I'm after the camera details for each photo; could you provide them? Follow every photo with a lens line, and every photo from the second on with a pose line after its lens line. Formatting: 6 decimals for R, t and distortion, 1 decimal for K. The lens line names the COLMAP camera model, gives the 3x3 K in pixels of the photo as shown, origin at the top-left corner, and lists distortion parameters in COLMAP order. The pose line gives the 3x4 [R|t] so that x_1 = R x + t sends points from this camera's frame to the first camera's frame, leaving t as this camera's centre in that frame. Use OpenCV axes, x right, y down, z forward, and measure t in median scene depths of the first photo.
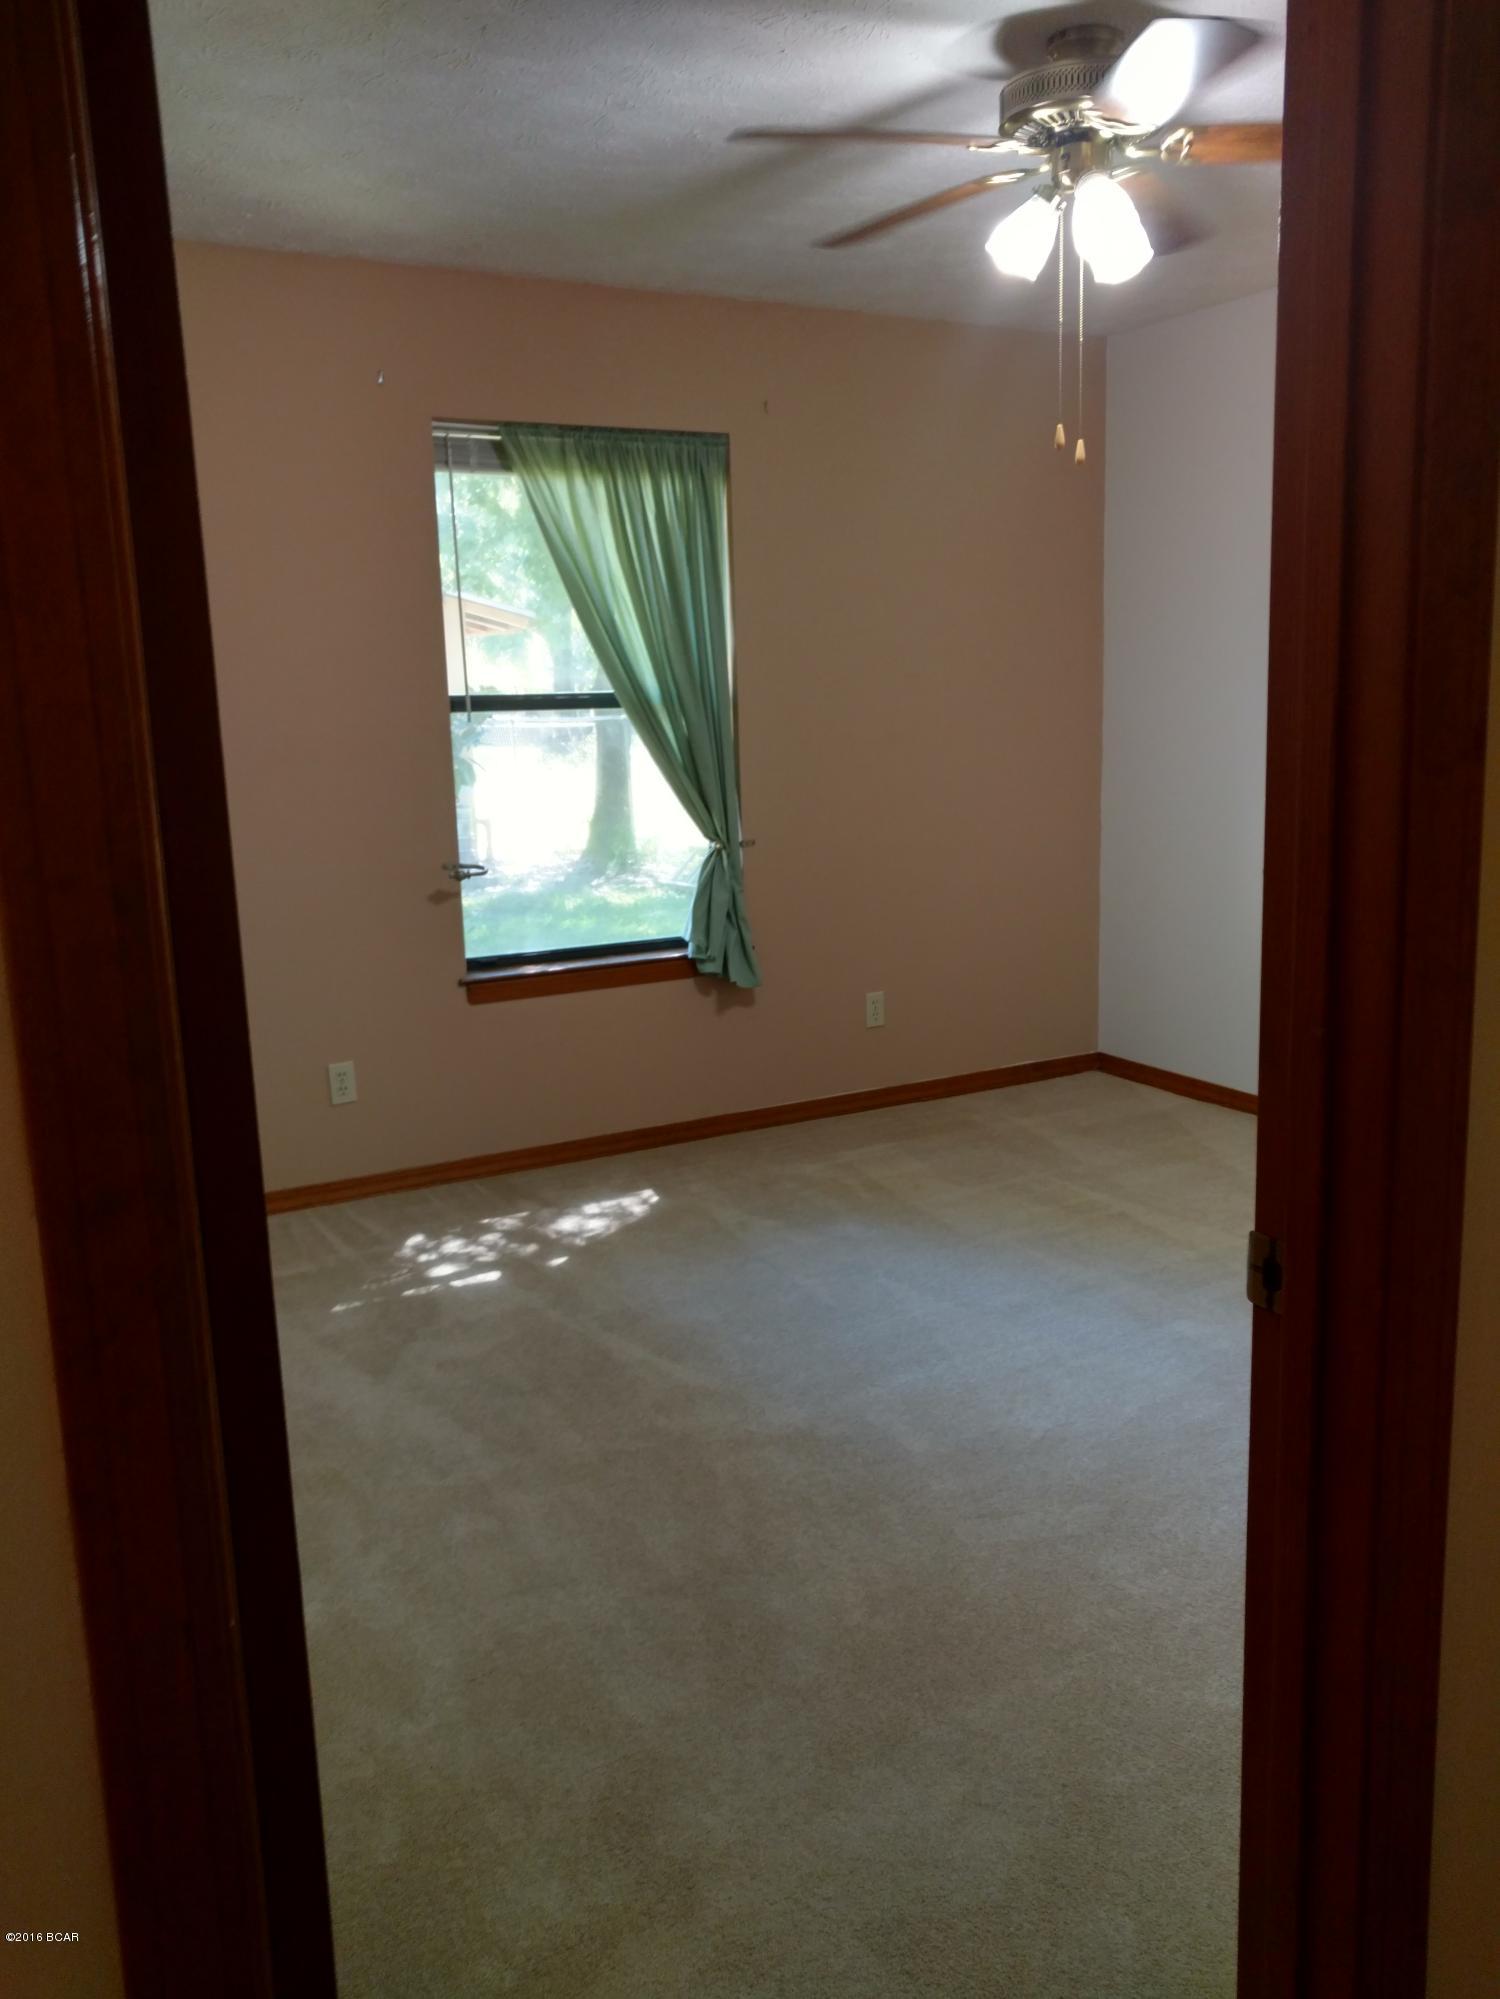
lens RADIAL K [[1578.9, 0, 752.0], [0, 1578.9, 1070.2], [0, 0, 1]] dist [-0.011169, 0.041175]
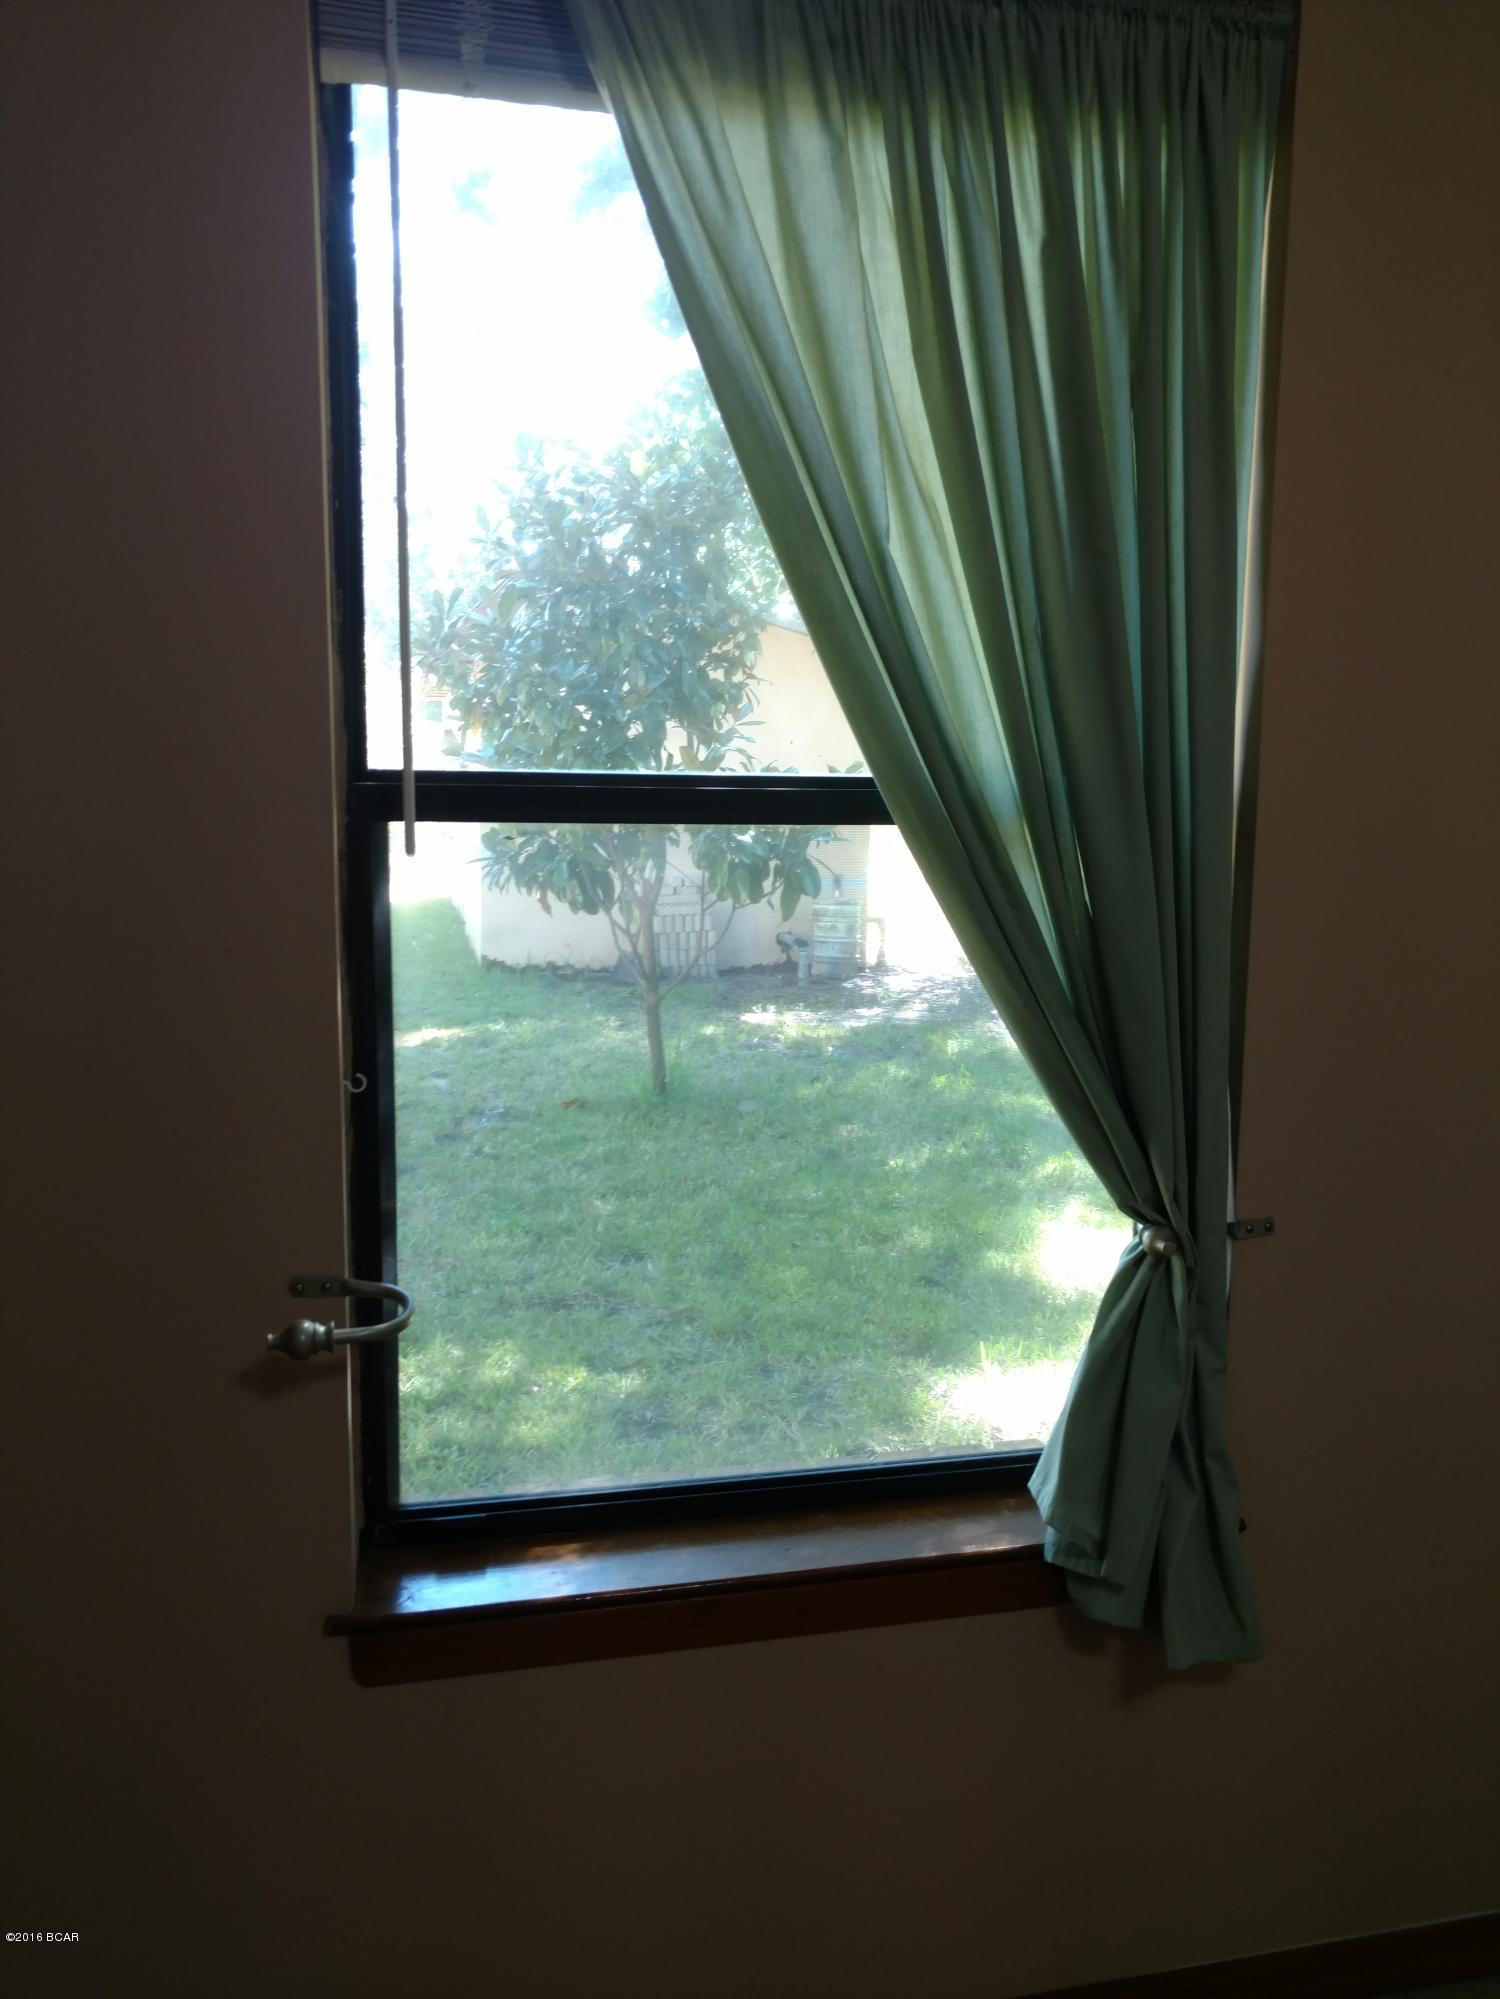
lens RADIAL K [[1584.3, 0, 750.0], [0, 1584.3, 999.5], [0, 0, 1]] dist [-0.003688, 0.043121]
pose [[0.960672, 0.075499, -0.267225, -0.019683], [-0.099966, 0.991838, -0.079153, -0.162062], [0.259068, 0.102753, 0.960378, 0.668748]]
